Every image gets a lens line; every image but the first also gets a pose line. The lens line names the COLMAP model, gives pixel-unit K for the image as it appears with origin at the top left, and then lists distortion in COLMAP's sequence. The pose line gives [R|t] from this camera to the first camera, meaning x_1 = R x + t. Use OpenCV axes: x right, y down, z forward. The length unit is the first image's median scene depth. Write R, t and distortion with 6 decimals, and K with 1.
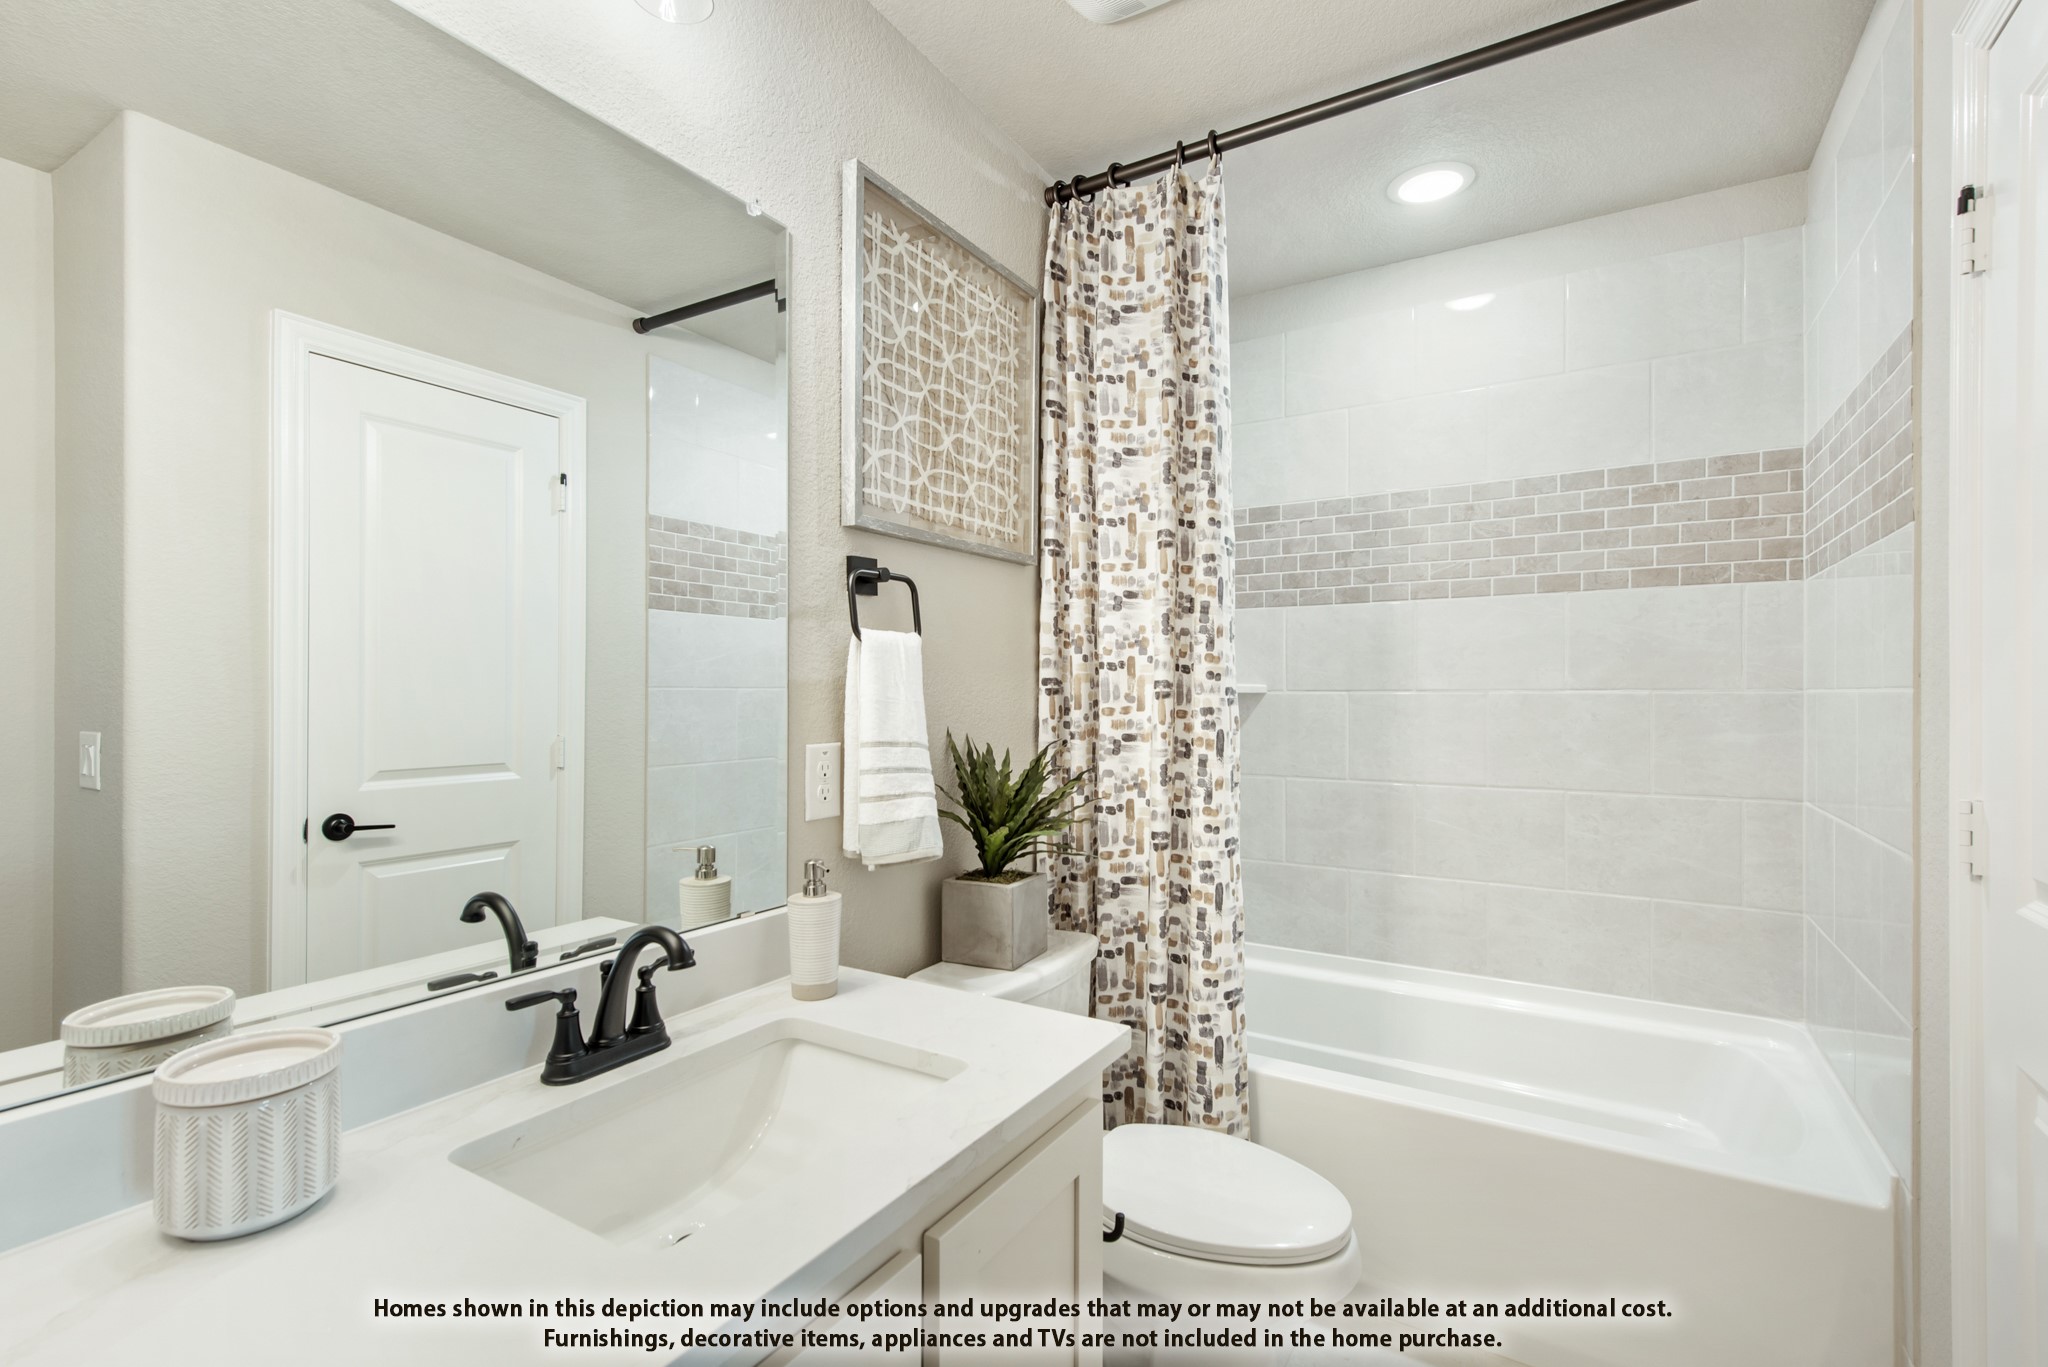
lens RADIAL K [[931.1, 0, 1024.0], [0, 931.1, 683.5], [0, 0, 1]] dist [0.001583, 0.000021]
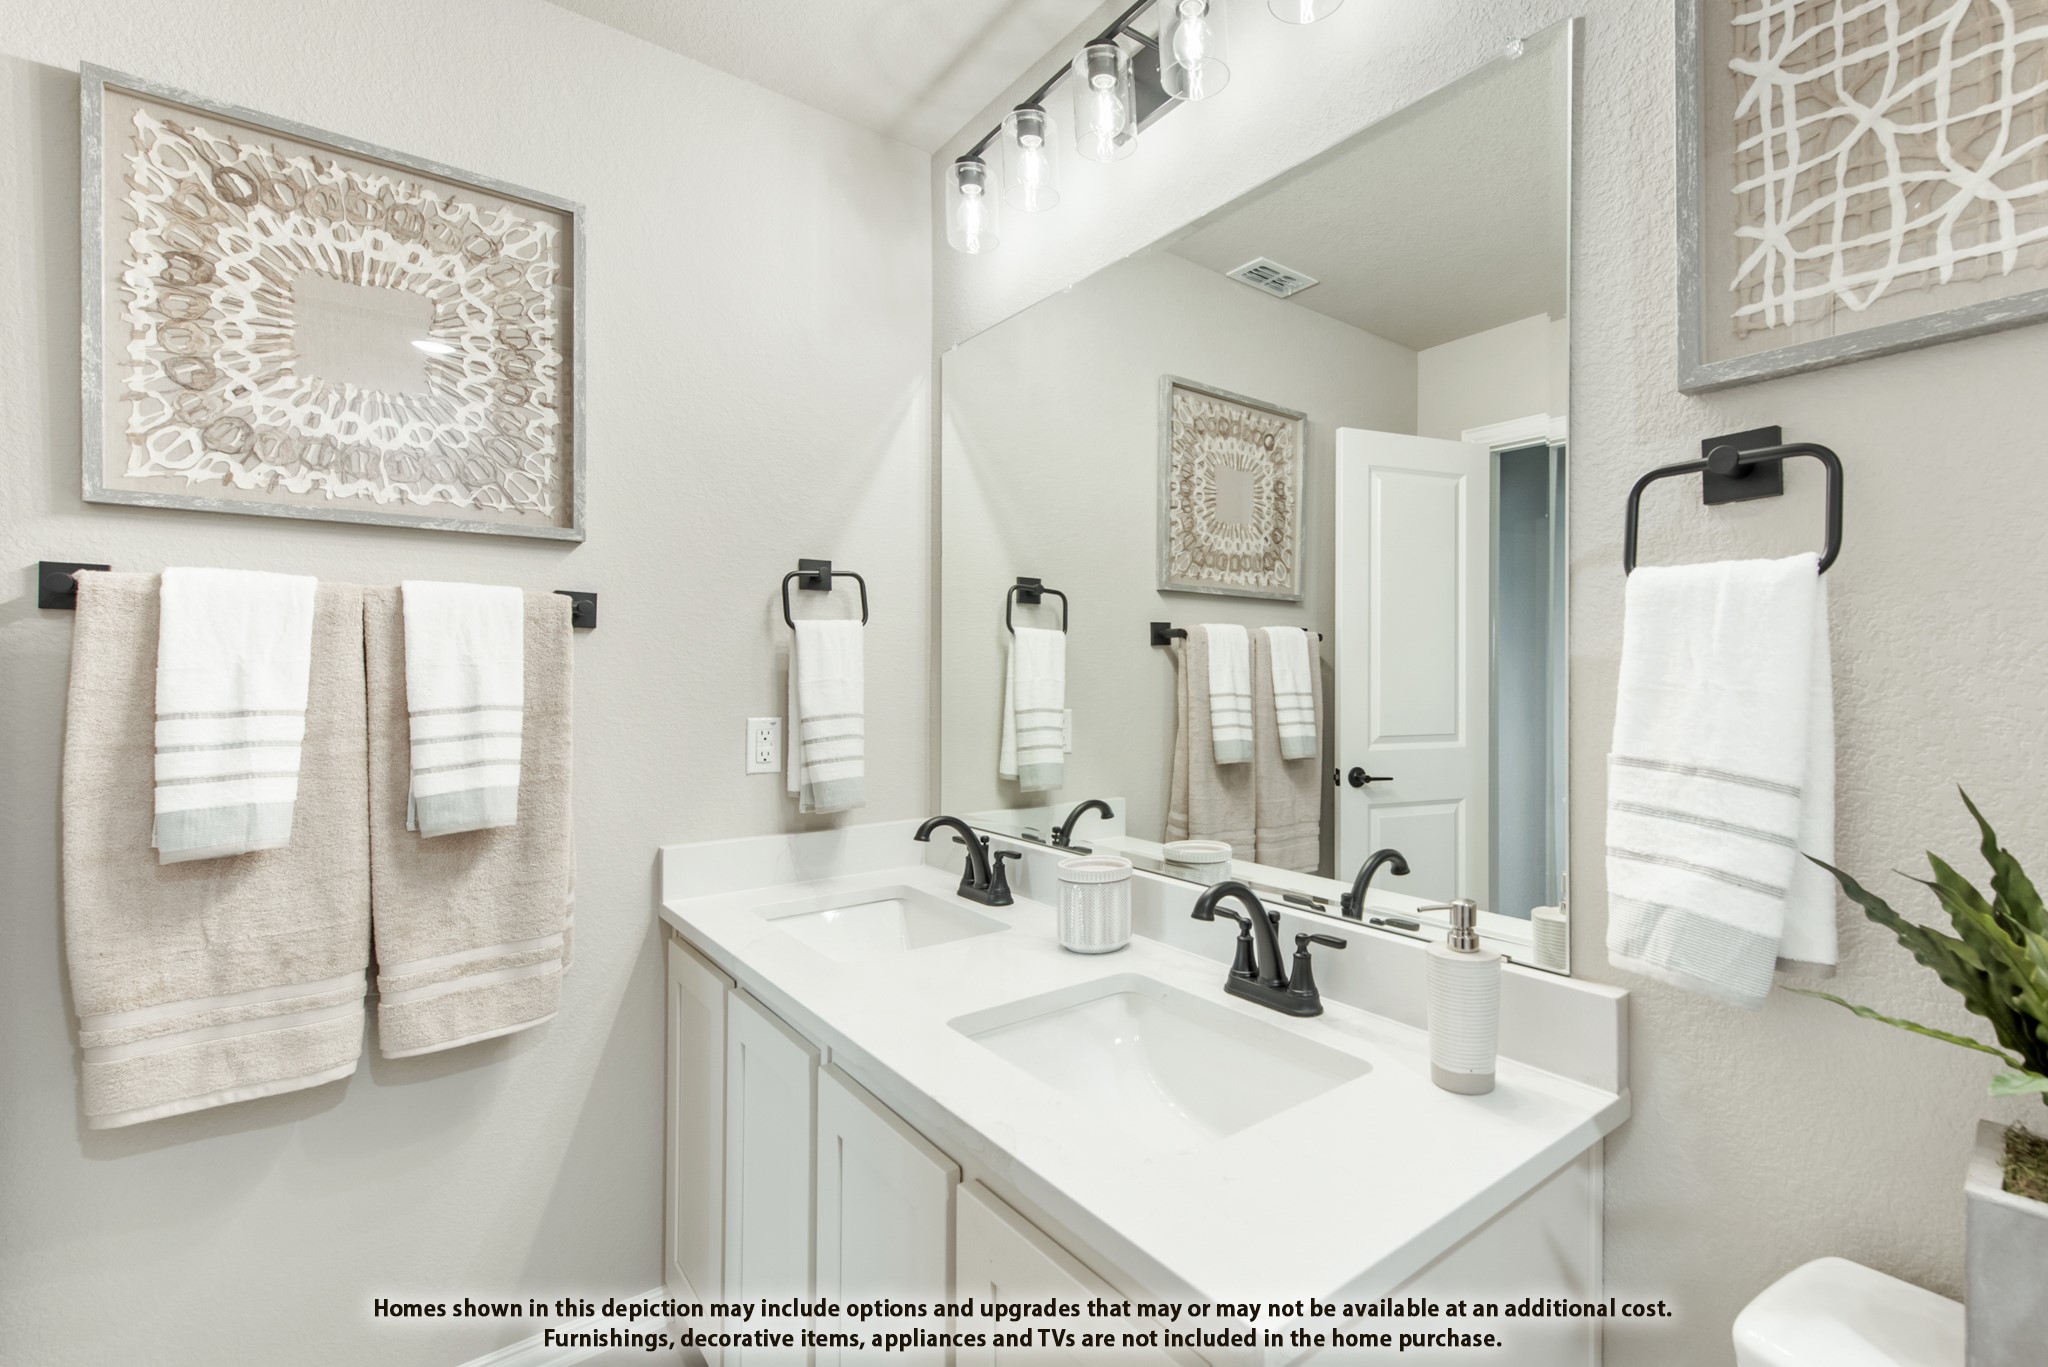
lens RADIAL K [[815.5, 0, 1033.3], [0, 815.5, 674.7], [0, 0, 1]] dist [0.015391, -0.005636]
pose [[-0.293342, -0.000788, -0.956007, 0.478077], [0.003583, 0.999992, -0.001924, 0.010173], [0.956001, -0.003990, -0.293337, 0.833580]]
